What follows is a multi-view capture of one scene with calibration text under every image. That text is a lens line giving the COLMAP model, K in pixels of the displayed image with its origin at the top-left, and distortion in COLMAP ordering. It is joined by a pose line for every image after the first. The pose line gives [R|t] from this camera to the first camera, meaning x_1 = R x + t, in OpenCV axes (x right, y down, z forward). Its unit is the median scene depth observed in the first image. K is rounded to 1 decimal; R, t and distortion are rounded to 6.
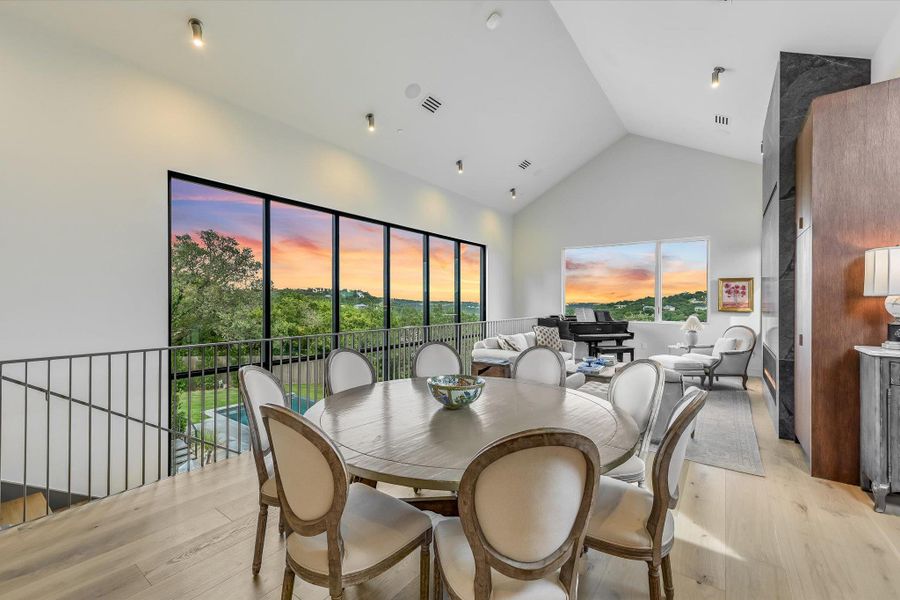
lens RADIAL K [[370.7, 0, 450.0], [0, 370.7, 300.0], [0, 0, 1]] dist [0.000078, -0.000002]
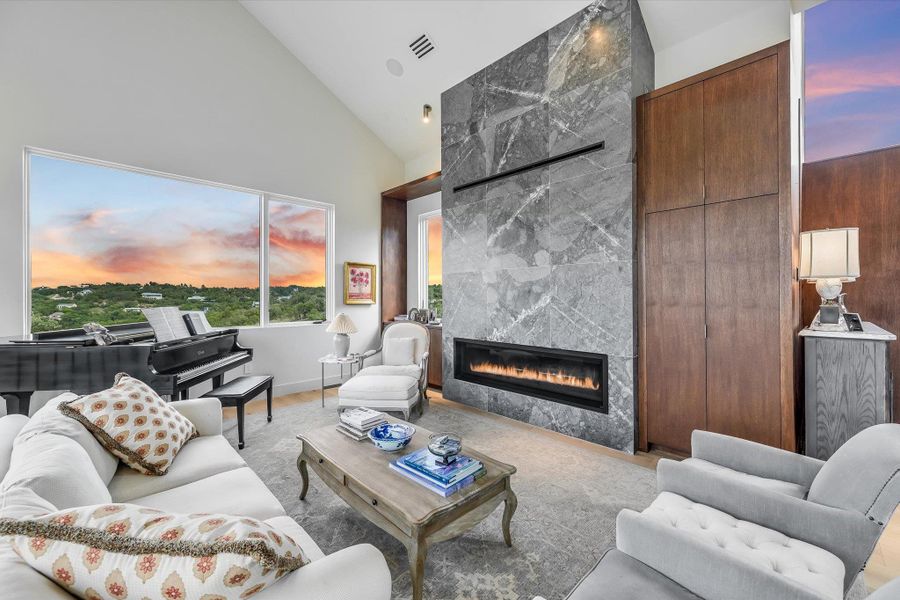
lens RADIAL K [[358.3, 0, 451.1], [0, 358.3, 297.0], [0, 0, 1]] dist [0.001946, 0.000112]
pose [[0.152534, -0.005839, 0.988281, 0.021711], [0.002694, 0.999981, 0.005492, 0.011125], [-0.988295, 0.001825, 0.152547, 0.662224]]
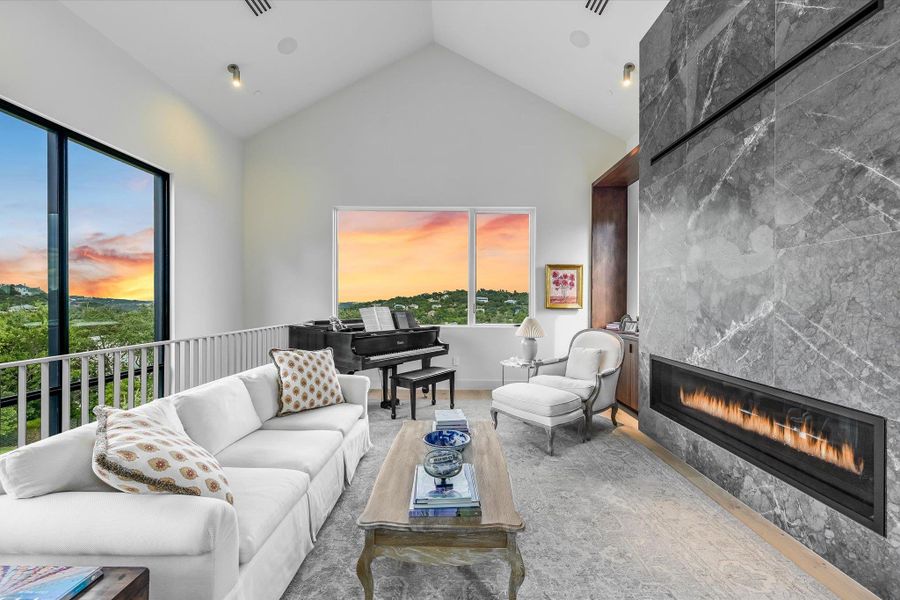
lens RADIAL K [[363.1, 0, 449.3], [0, 363.1, 303.8], [0, 0, 1]] dist [-0.000707, -0.000295]
pose [[0.806665, -0.006378, 0.590974, 0.135348], [-0.000923, 0.999927, 0.012051, 0.012085], [-0.591008, -0.010266, 0.806600, 0.520918]]
